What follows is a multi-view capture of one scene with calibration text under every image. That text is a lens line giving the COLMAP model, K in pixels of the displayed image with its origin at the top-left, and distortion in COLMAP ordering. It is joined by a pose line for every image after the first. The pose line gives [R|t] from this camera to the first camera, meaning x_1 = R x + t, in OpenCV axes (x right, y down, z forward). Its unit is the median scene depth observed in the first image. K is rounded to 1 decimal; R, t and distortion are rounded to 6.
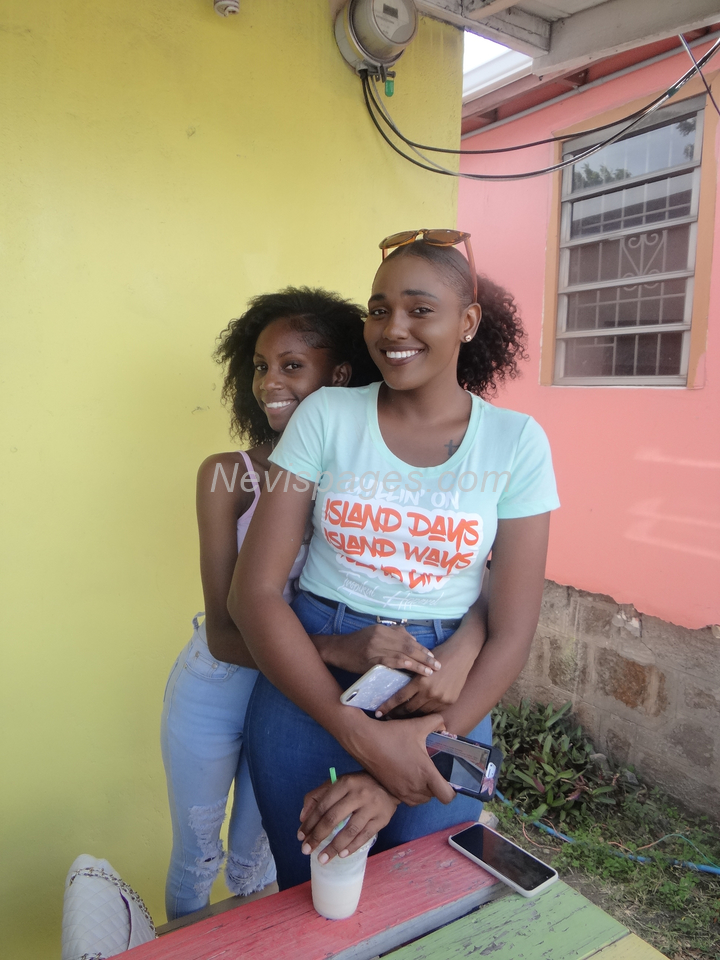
lens RADIAL K [[741.6, 0, 341.2], [0, 741.6, 467.3], [0, 0, 1]] dist [-0.010095, 0.002927]
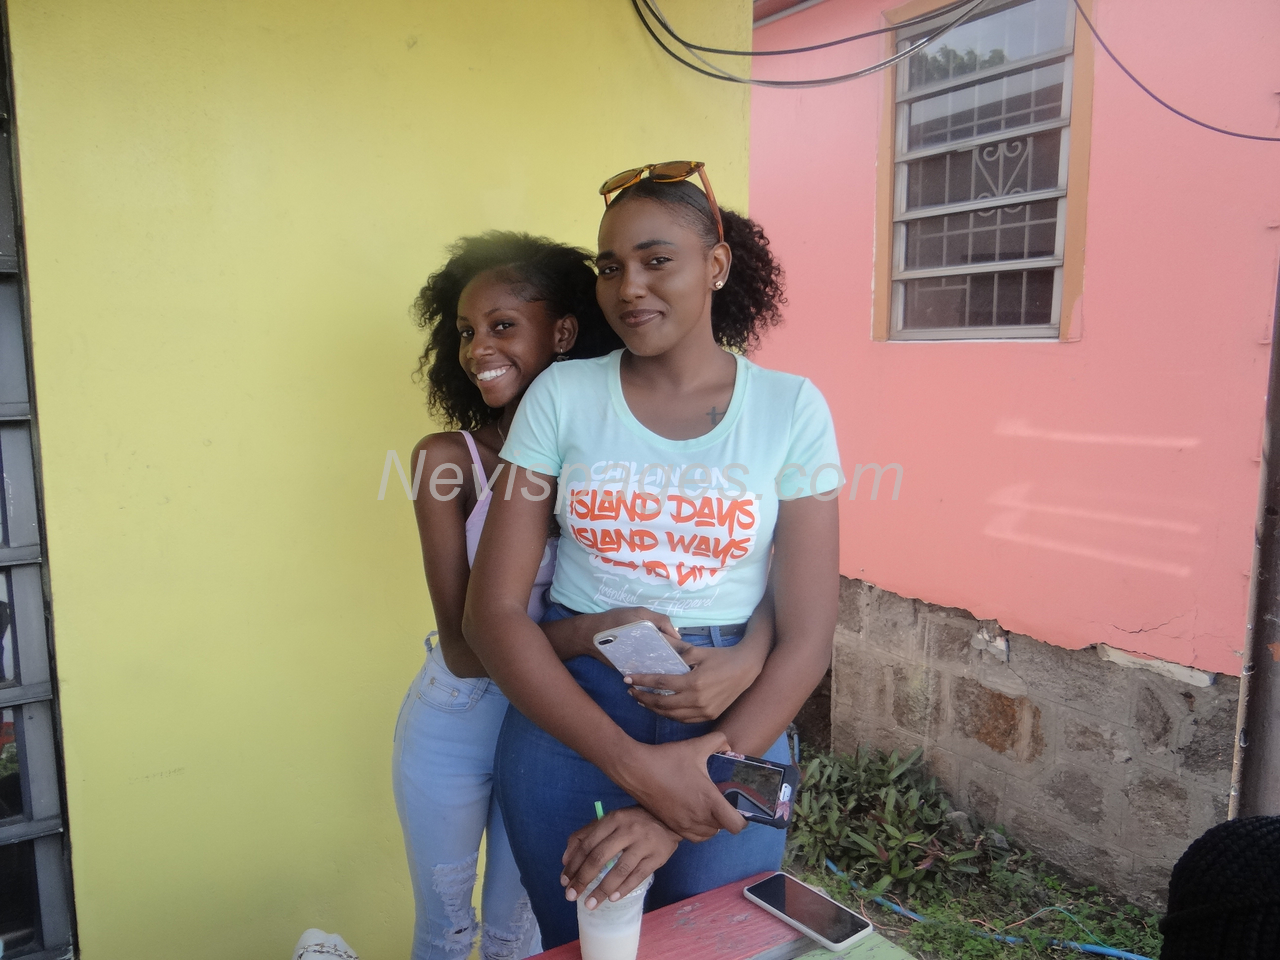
lens RADIAL K [[988.8, 0, 621.7], [0, 988.8, 474.3], [0, 0, 1]] dist [-0.010095, 0.002927]
pose [[0.999585, -0.027456, -0.008711, 0.013348], [0.027585, 0.999507, 0.014991, 0.005751], [0.008295, -0.015225, 0.999850, -0.048192]]
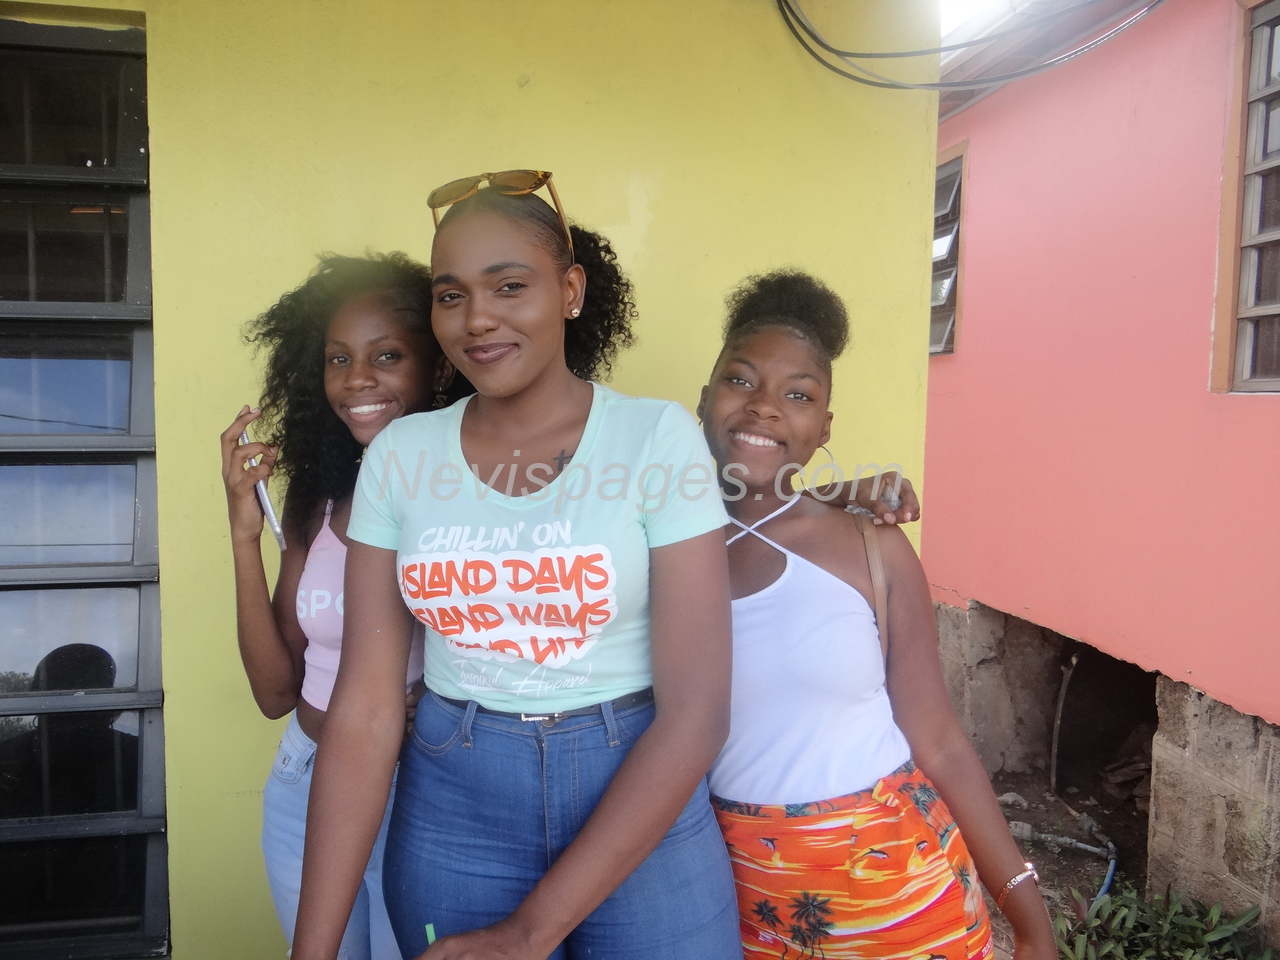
lens RADIAL K [[988.8, 0, 646.3], [0, 988.8, 480.2], [0, 0, 1]] dist [-0.010095, 0.002927]
pose [[0.923375, 0.012971, -0.383681, 0.184863], [-0.026879, 0.999161, -0.030909, 0.002776], [0.382958, 0.038853, 0.922948, 0.047812]]
